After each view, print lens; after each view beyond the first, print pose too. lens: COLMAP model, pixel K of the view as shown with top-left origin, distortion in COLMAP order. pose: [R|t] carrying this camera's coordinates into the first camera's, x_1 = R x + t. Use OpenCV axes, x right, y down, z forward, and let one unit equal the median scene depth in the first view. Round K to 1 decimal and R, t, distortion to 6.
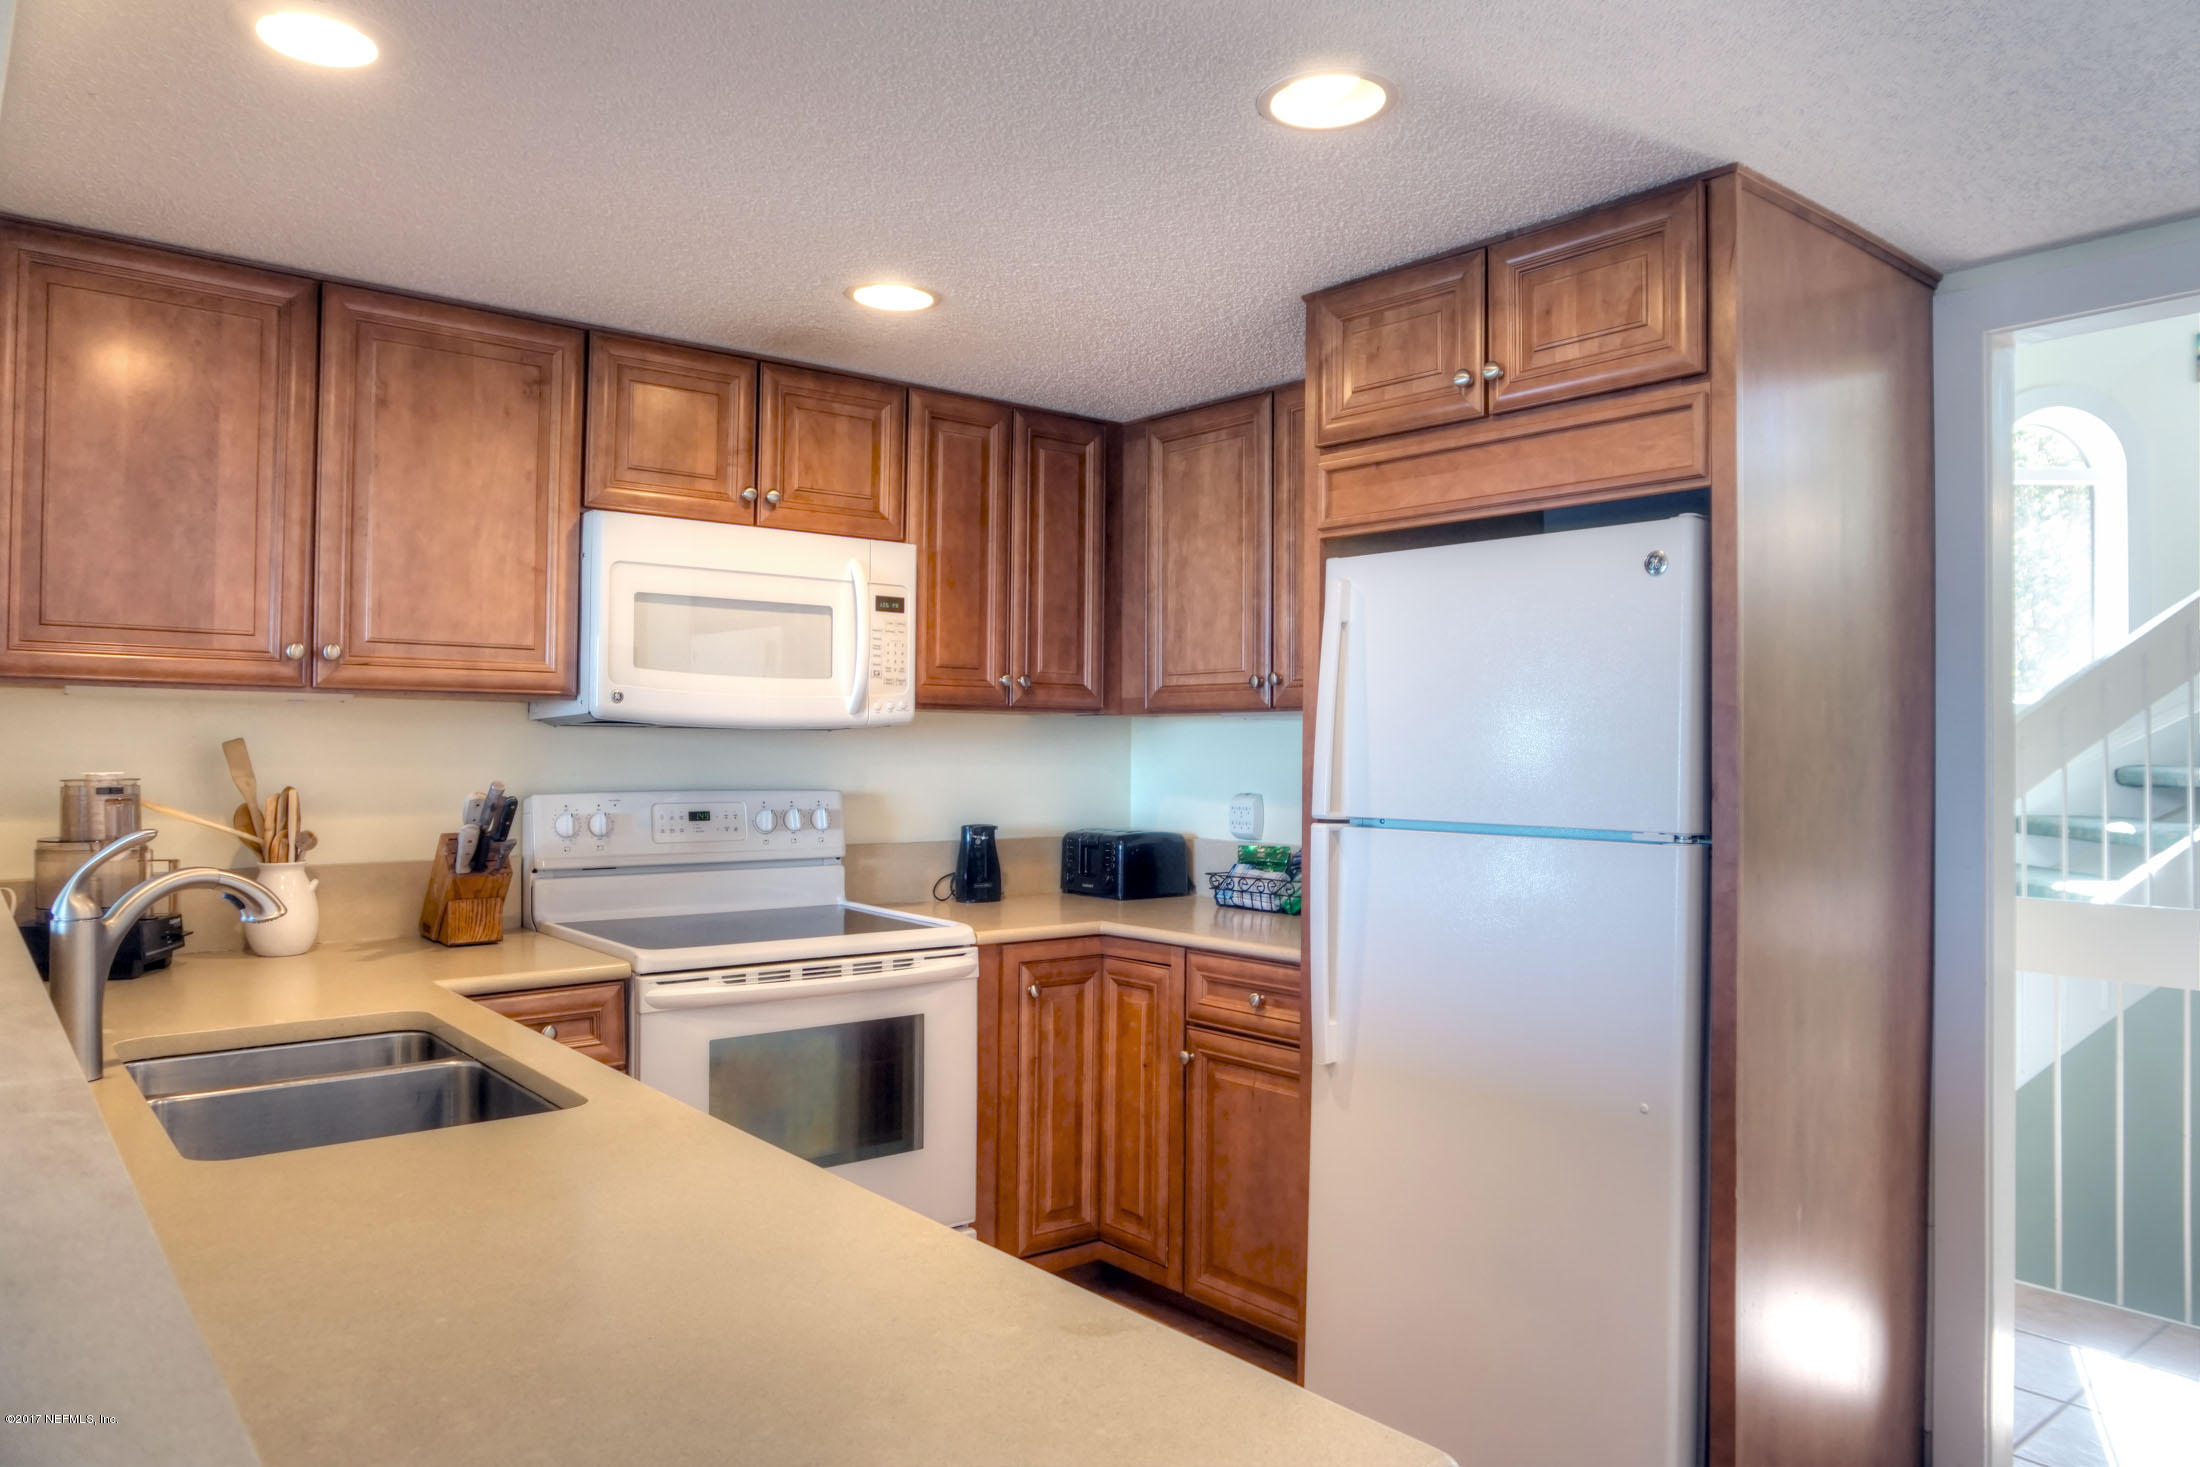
lens RADIAL K [[1516.3, 0, 1080.7], [0, 1516.3, 717.1], [0, 0, 1]] dist [-0.025604, 0.036747]
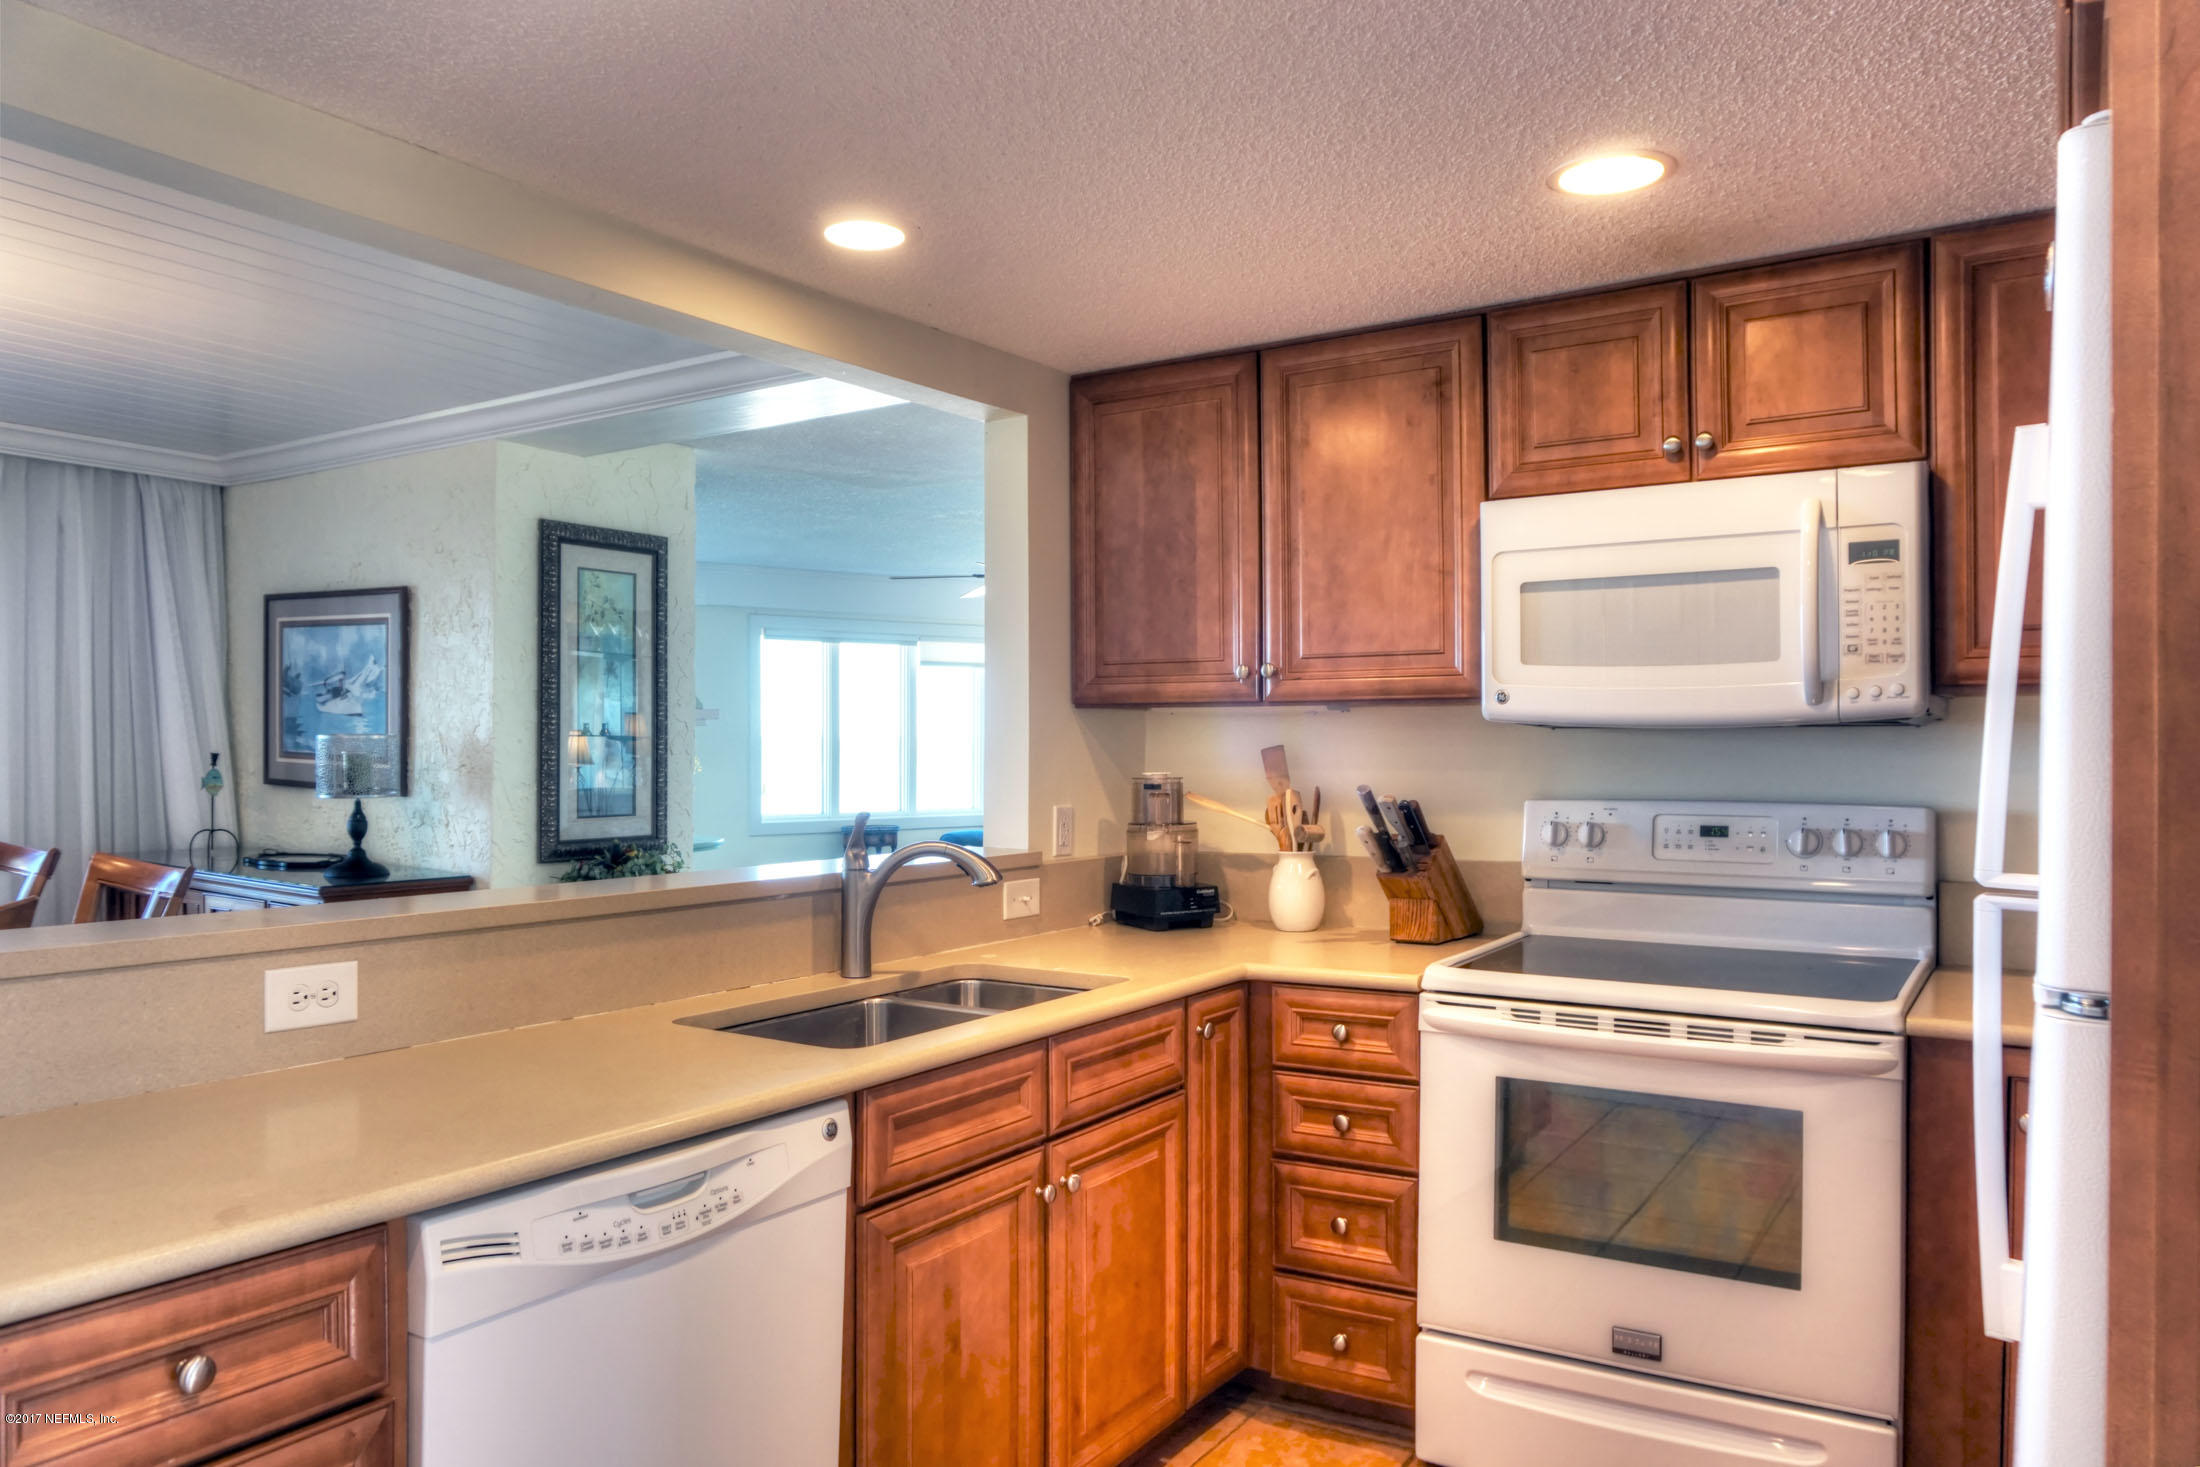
lens RADIAL K [[1516.3, 0, 1047.4], [0, 1516.3, 739.5], [0, 0, 1]] dist [-0.025604, 0.036747]
pose [[0.286337, -0.012666, -0.958045, 0.515504], [0.026411, 0.999637, -0.005323, 0.010345], [0.957765, -0.023778, 0.286568, 0.466973]]
